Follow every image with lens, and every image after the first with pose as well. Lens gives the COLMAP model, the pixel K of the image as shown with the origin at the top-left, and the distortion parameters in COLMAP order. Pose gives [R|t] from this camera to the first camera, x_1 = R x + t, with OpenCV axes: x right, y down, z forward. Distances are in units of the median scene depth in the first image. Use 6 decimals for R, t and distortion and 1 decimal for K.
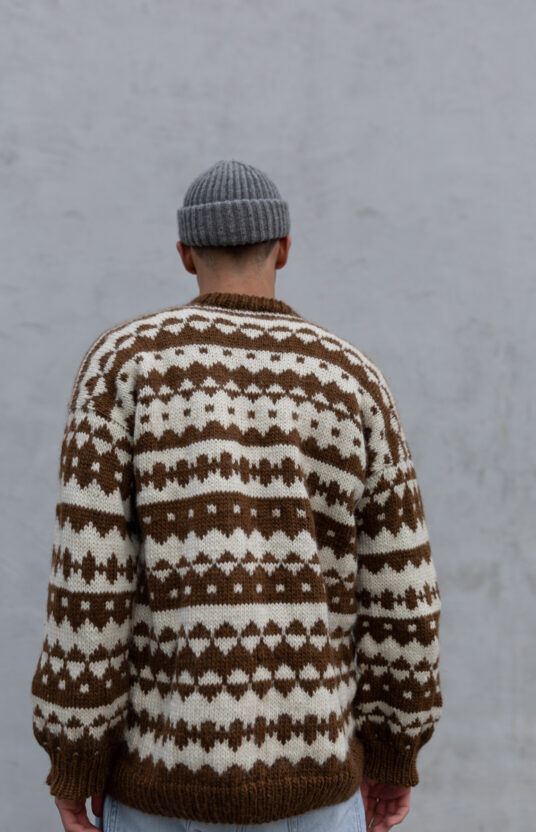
lens RADIAL K [[887.7, 0, 268.0], [0, 887.7, 416.0], [0, 0, 1]] dist [0.353354, 0.000679]
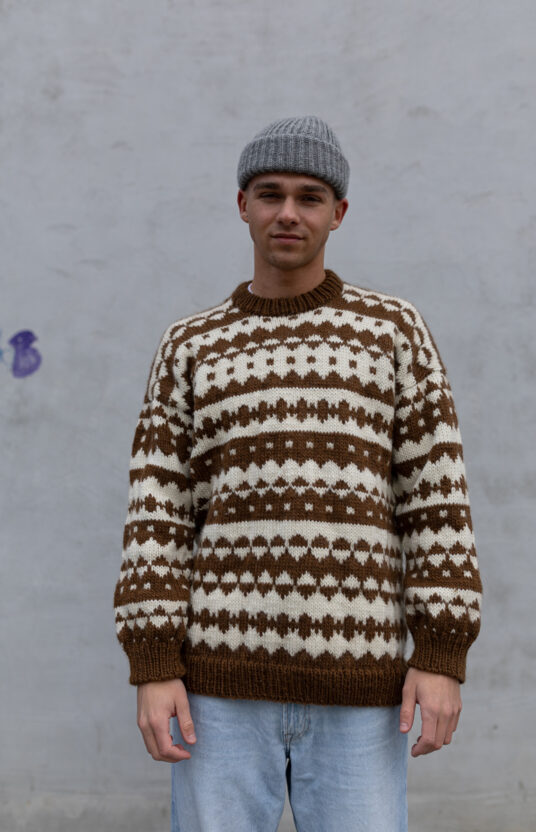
lens RADIAL K [[887.7, 0, 268.0], [0, 887.7, 416.0], [0, 0, 1]] dist [0.353354, 0.000679]
pose [[0.995126, -0.064815, -0.074318, 0.019705], [0.071203, 0.993679, 0.086791, -0.022811], [0.068223, -0.091660, 0.993451, -0.096992]]
